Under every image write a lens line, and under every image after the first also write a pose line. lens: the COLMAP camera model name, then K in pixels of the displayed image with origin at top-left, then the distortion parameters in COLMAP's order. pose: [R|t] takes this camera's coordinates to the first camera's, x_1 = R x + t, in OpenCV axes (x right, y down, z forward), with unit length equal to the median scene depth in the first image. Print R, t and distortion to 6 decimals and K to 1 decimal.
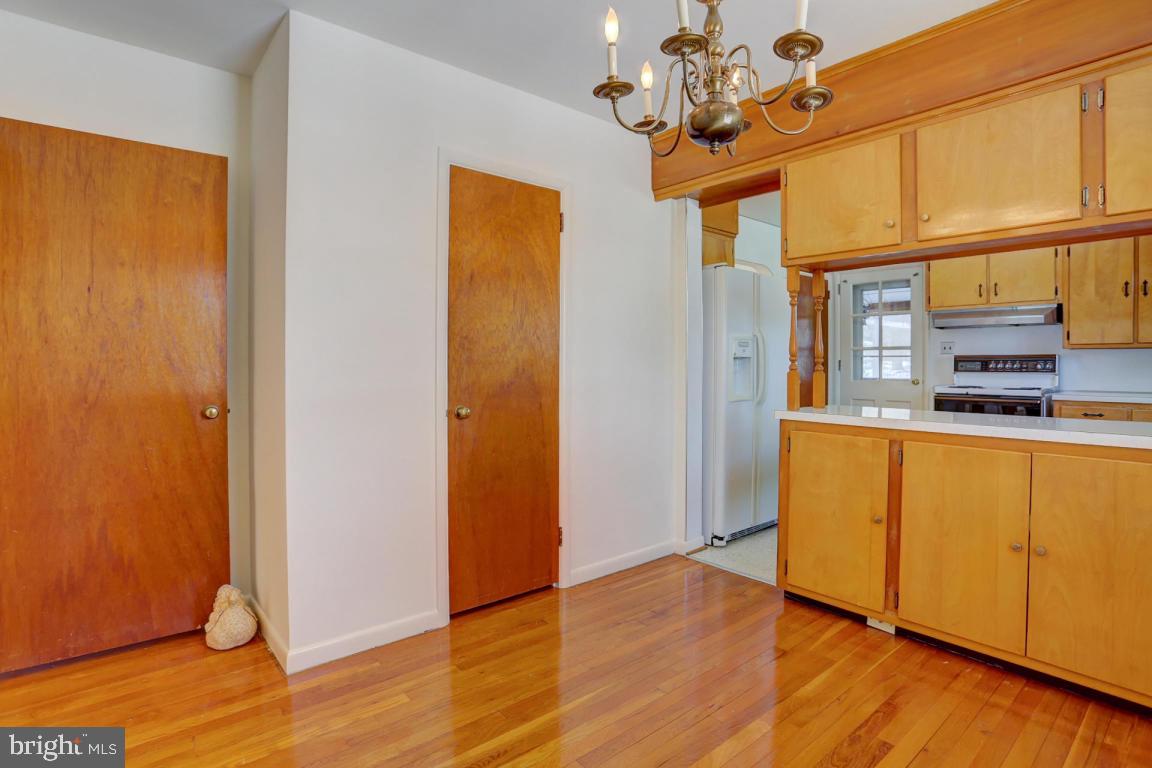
lens RADIAL K [[573.1, 0, 575.8], [0, 573.1, 370.6], [0, 0, 1]] dist [-0.064864, 0.023761]
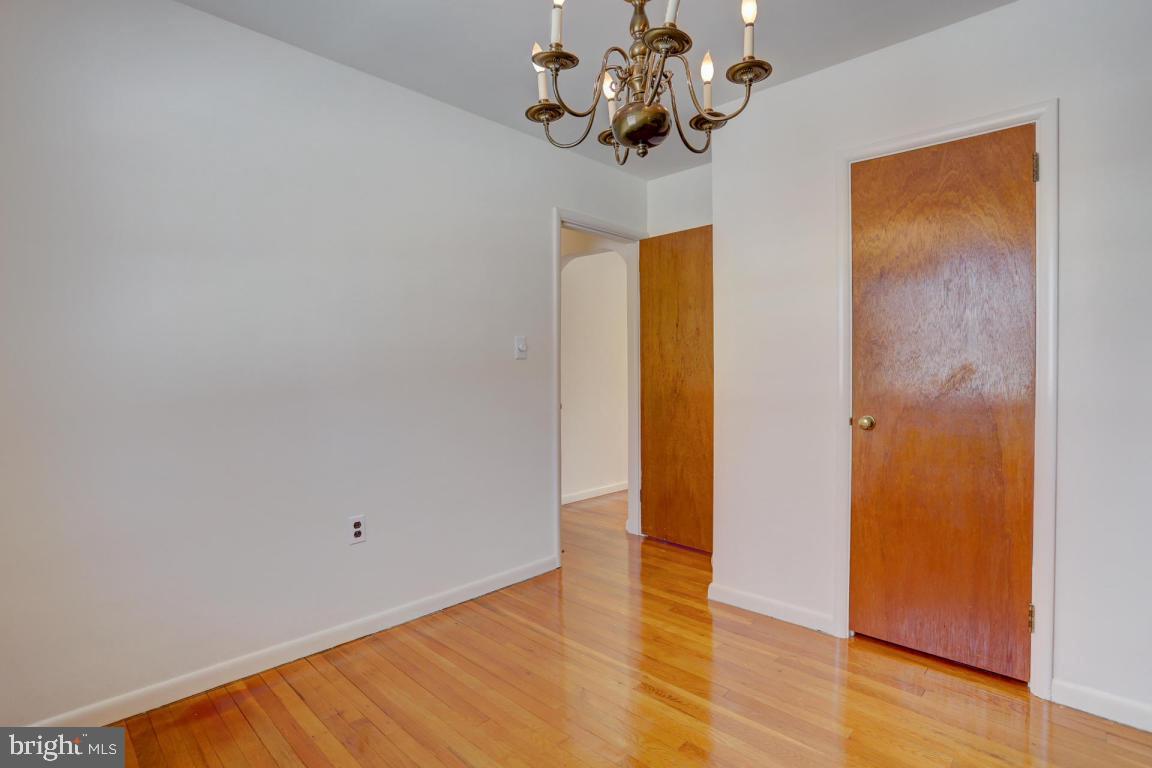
lens RADIAL K [[573.1, 0, 575.8], [0, 573.1, 370.6], [0, 0, 1]] dist [-0.064864, 0.023761]
pose [[0.105583, 0.002759, -0.994407, 0.677145], [-0.007815, 0.999968, 0.001945, -0.009874], [0.994380, 0.007566, 0.105602, 0.432482]]
